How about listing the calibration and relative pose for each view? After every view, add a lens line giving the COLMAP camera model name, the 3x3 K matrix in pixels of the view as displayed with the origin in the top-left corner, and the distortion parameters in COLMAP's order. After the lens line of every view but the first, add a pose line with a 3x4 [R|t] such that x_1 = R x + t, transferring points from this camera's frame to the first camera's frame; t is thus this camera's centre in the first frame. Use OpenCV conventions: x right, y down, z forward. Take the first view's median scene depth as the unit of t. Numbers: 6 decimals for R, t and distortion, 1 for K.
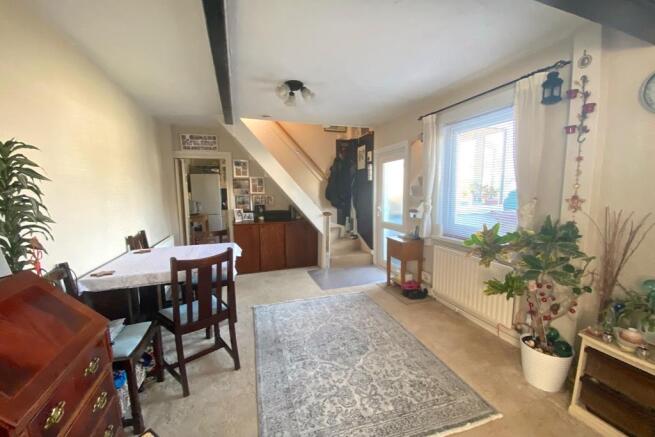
lens RADIAL K [[260.2, 0, 329.8], [0, 260.2, 222.3], [0, 0, 1]] dist [-0.001149, -0.016268]
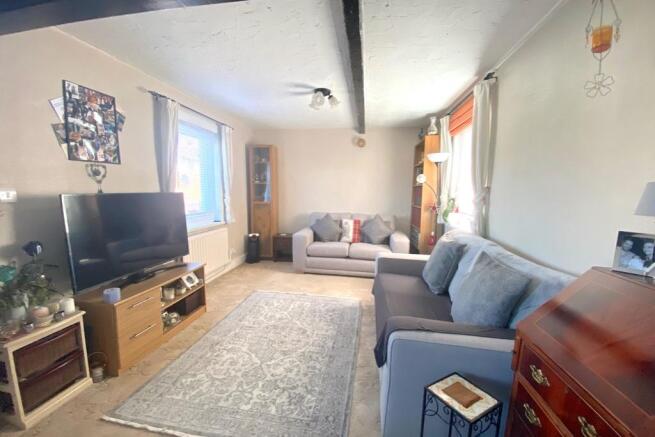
lens RADIAL K [[265.8, 0, 326.5], [0, 265.8, 216.7], [0, 0, 1]] dist [0.051472, -0.039015]
pose [[-0.887778, -0.049907, 0.457559, -0.255285], [0.050491, 0.977545, 0.204589, -0.080126], [-0.457495, 0.204732, -0.865323, 0.772656]]
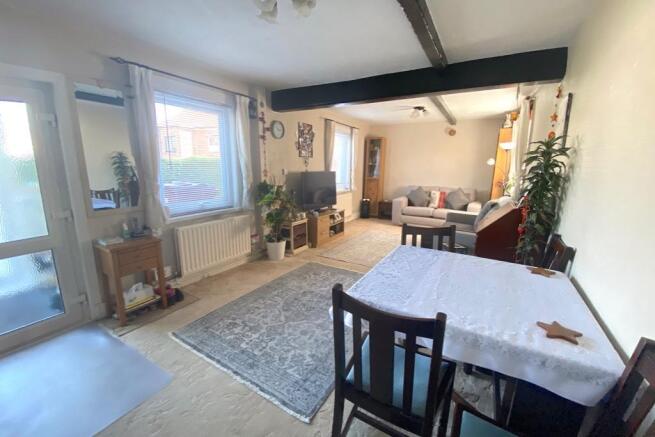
lens RADIAL K [[265.8, 0, 326.5], [0, 265.8, 216.7], [0, 0, 1]] dist [0.051472, -0.039015]
pose [[-0.658699, -0.146746, 0.737957, -0.811645], [0.080234, 0.961504, 0.262815, -0.202010], [-0.748116, 0.232325, -0.621568, 1.574713]]
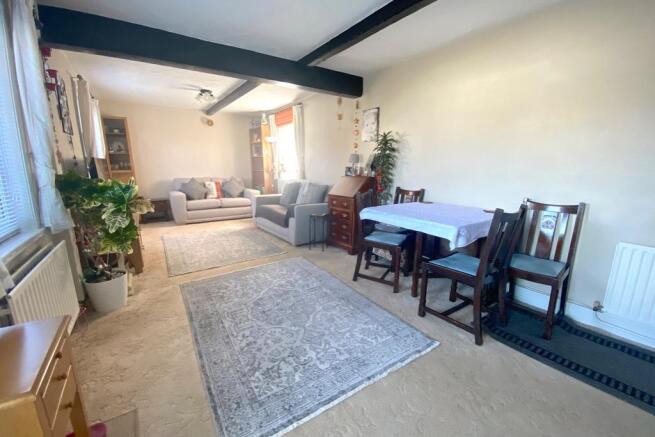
lens RADIAL K [[265.8, 0, 326.5], [0, 265.8, 216.7], [0, 0, 1]] dist [0.051472, -0.039015]
pose [[-0.962781, 0.058708, -0.263828, 0.123674], [-0.026052, 0.951422, 0.306787, -0.165159], [0.269022, 0.302242, -0.914482, 1.850977]]
